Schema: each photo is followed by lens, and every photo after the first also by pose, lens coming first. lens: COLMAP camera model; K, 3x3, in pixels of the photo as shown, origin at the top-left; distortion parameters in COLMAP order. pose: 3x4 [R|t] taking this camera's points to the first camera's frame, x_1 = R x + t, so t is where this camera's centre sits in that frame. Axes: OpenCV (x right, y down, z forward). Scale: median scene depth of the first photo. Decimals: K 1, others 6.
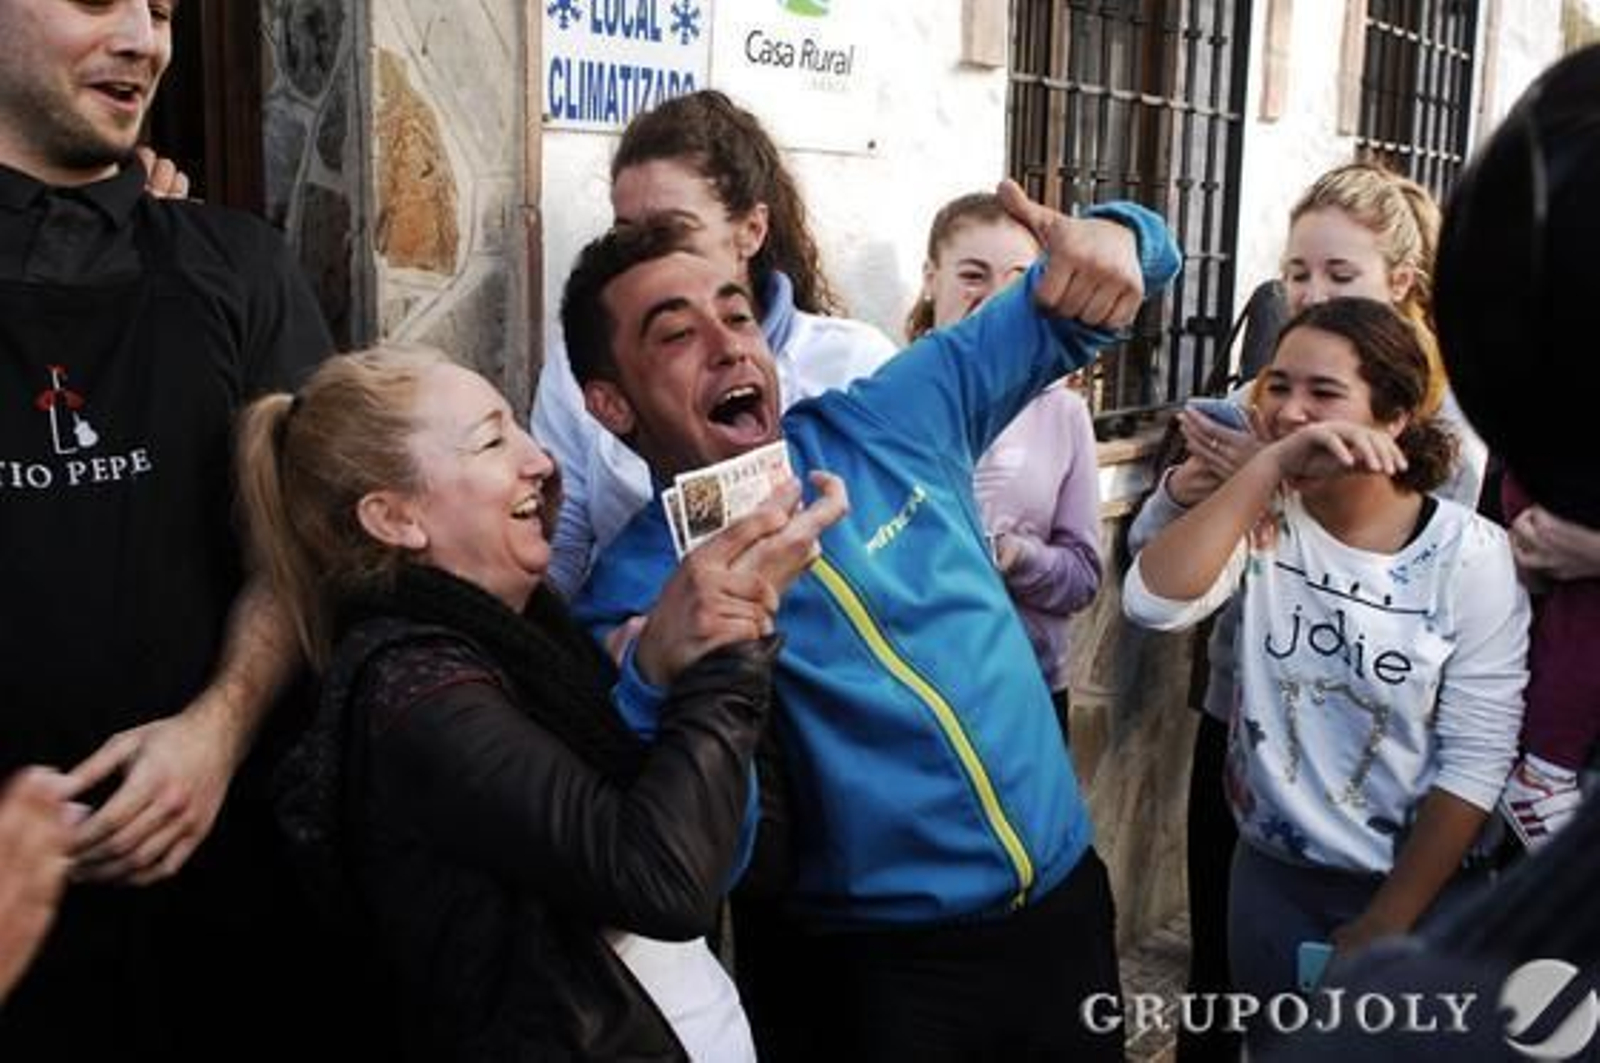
lens RADIAL K [[1730.6, 0, 800.9], [0, 1730.6, 527.7], [0, 0, 1]] dist [-0.072786, 0.000000]
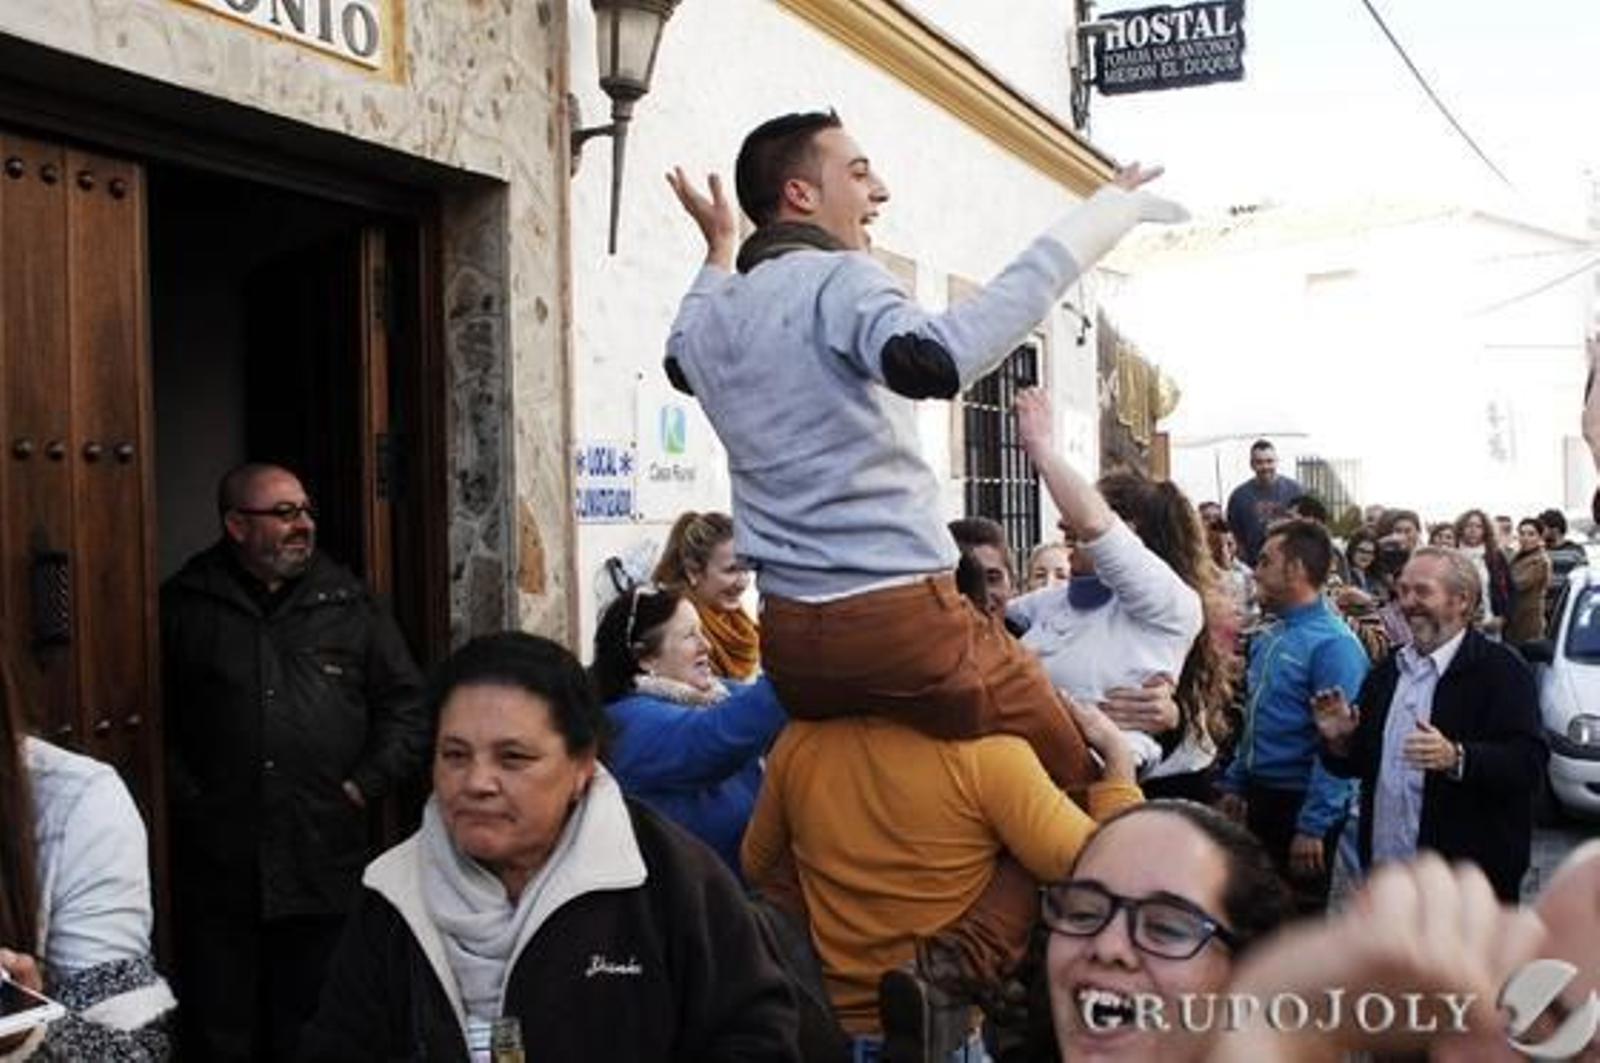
lens RADIAL K [[1730.6, 0, 799.9], [0, 1730.6, 531.2], [0, 0, 1]] dist [-0.072786, 0.000000]
pose [[0.979162, -0.045964, 0.197810, -0.268278], [0.078706, 0.983813, -0.160990, 0.121301], [-0.187209, 0.173204, 0.966930, -0.964096]]
